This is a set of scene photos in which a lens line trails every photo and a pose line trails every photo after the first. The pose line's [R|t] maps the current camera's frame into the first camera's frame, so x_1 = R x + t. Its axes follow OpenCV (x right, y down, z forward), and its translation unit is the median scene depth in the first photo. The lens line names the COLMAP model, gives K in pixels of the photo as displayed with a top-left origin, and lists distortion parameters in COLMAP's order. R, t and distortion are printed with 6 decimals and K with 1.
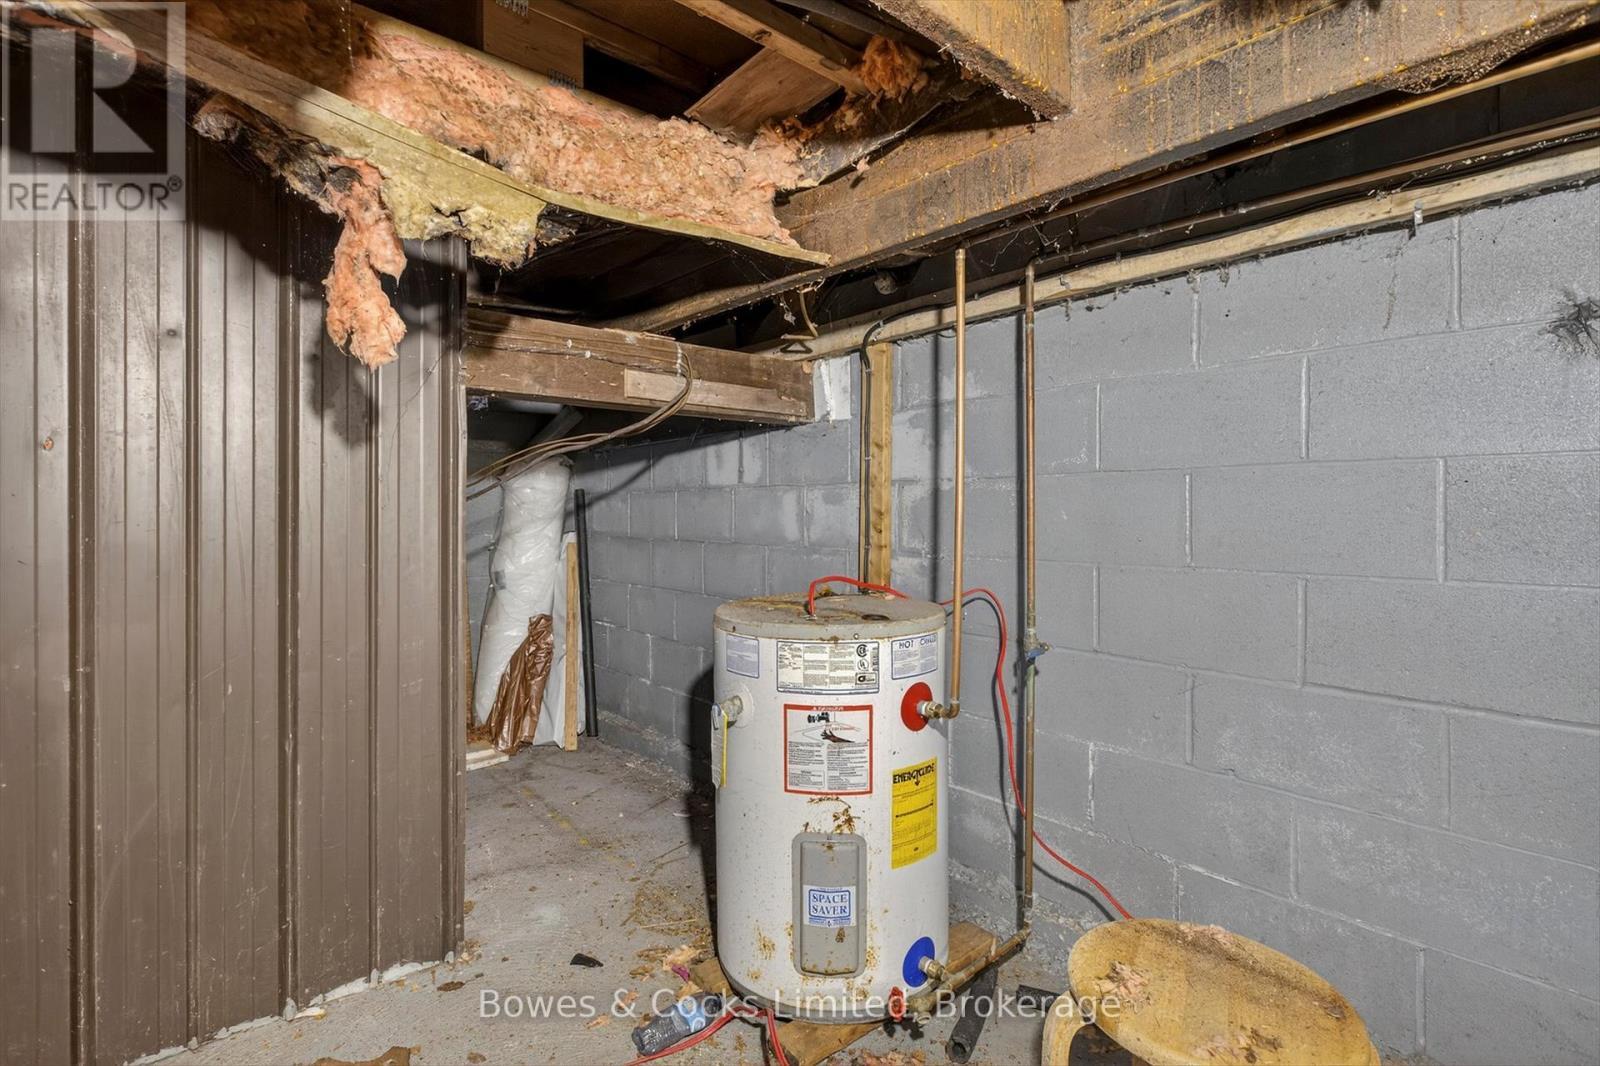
lens RADIAL K [[747.0, 0, 782.2], [0, 747.0, 513.1], [0, 0, 1]] dist [-0.000586, 0.000235]
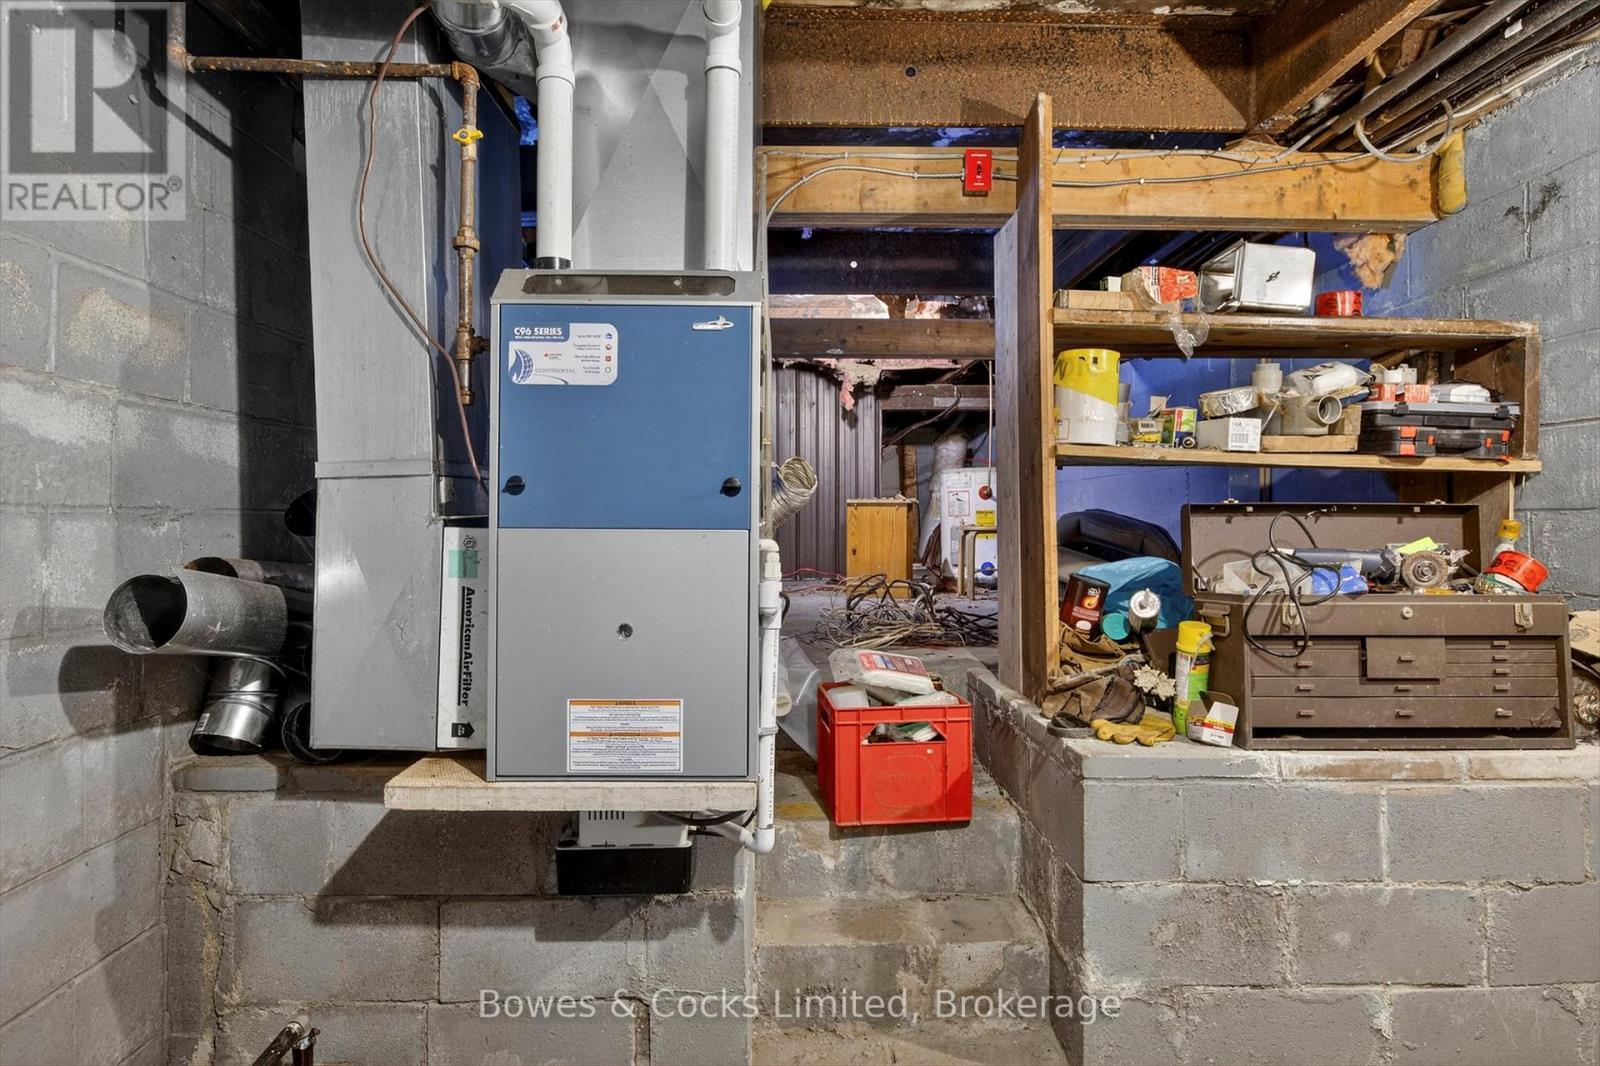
lens RADIAL K [[881.9, 0, 793.3], [0, 881.9, 518.1], [0, 0, 1]] dist [0.001571, 0.001036]
pose [[0.779842, -0.004277, -0.625962, 1.904642], [0.004582, 0.999989, -0.001124, 0.351437], [0.625960, -0.001992, 0.779853, -2.551546]]
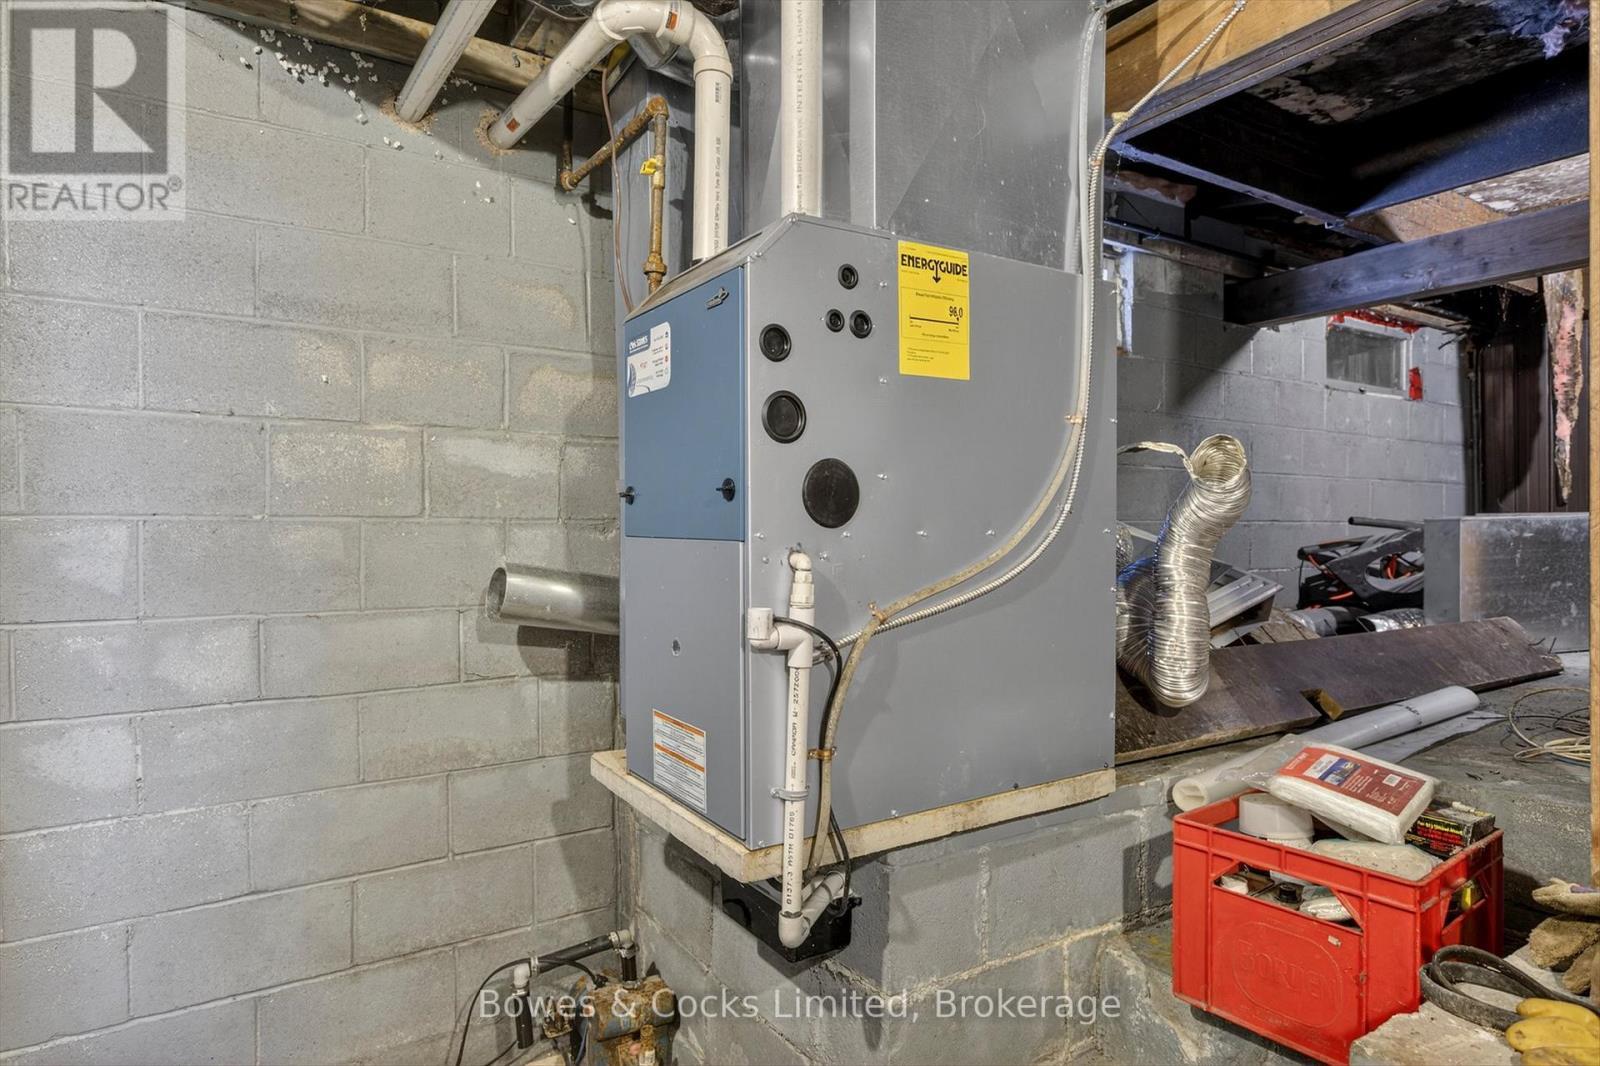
lens RADIAL K [[902.7, 0, 777.8], [0, 902.7, 542.7], [0, 0, 1]] dist [-0.007128, -0.000286]
pose [[-0.139061, 0.013164, -0.990196, 2.058383], [0.002873, 0.999913, 0.012890, 0.354601], [0.990280, -0.001052, -0.139087, -1.687103]]
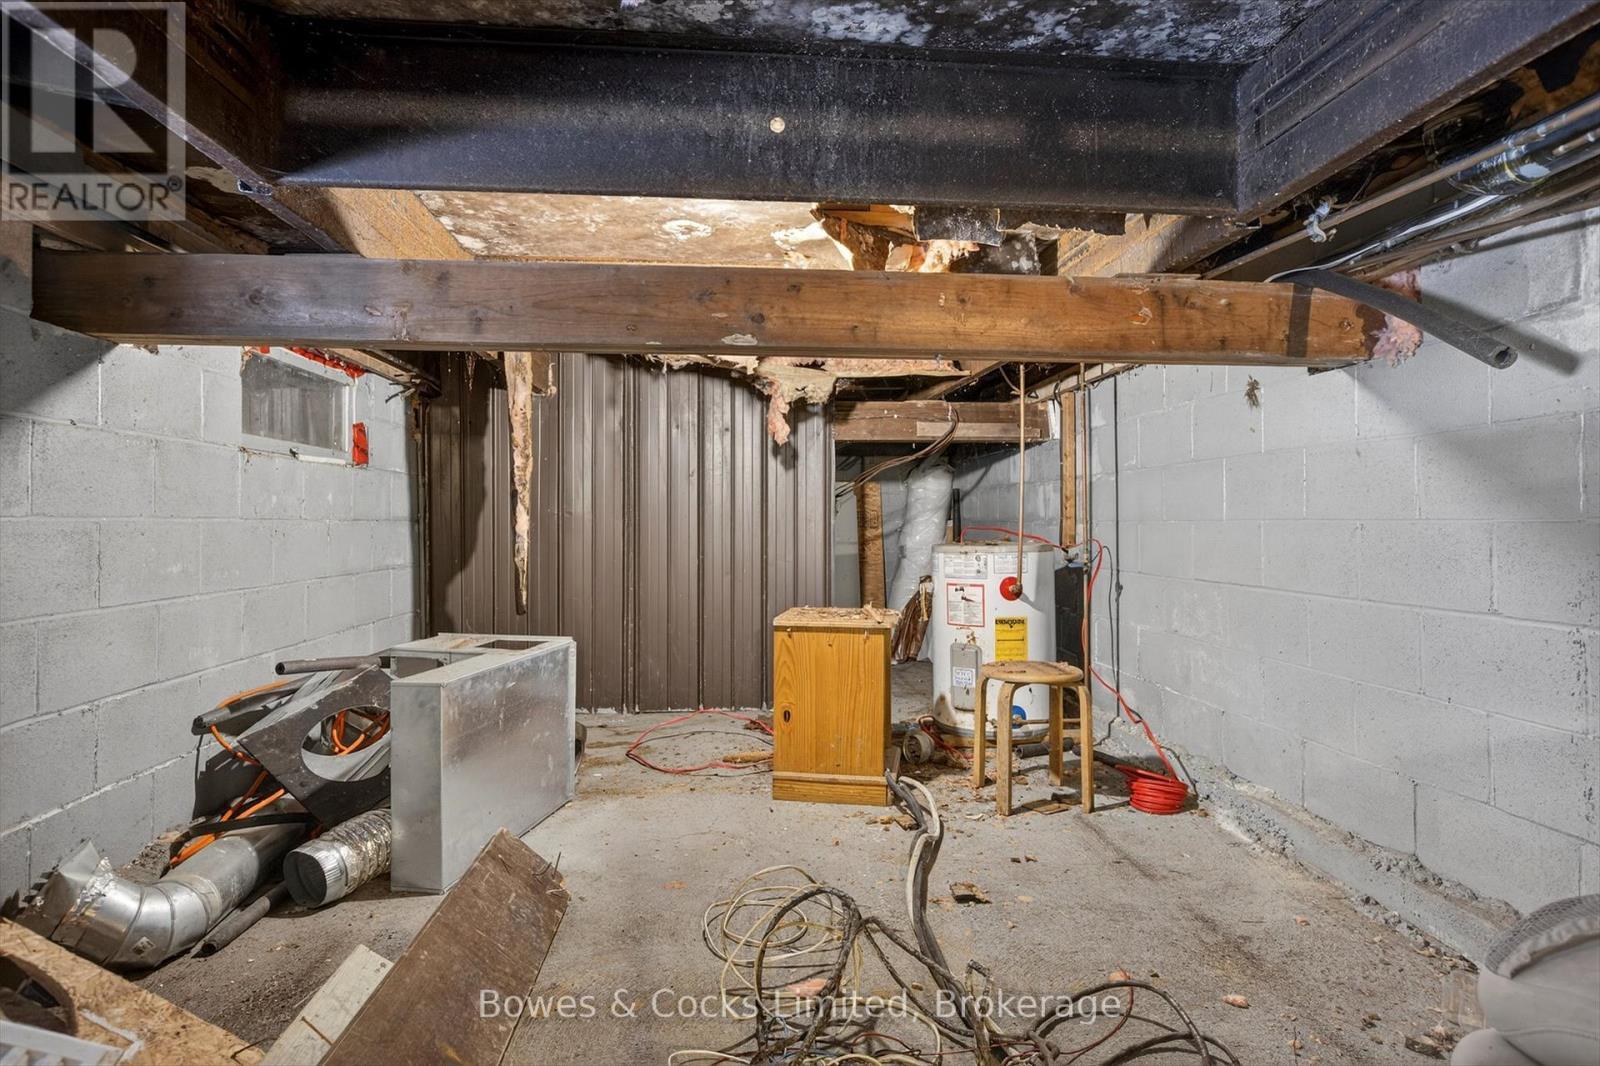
lens RADIAL K [[893.9, 0, 801.2], [0, 893.9, 514.9], [0, 0, 1]] dist [0.000689, 0.000626]
pose [[0.821370, -0.006337, -0.570361, 1.027476], [0.001536, 0.999959, -0.008897, 0.073394], [0.570394, 0.006432, 0.821346, -1.235954]]
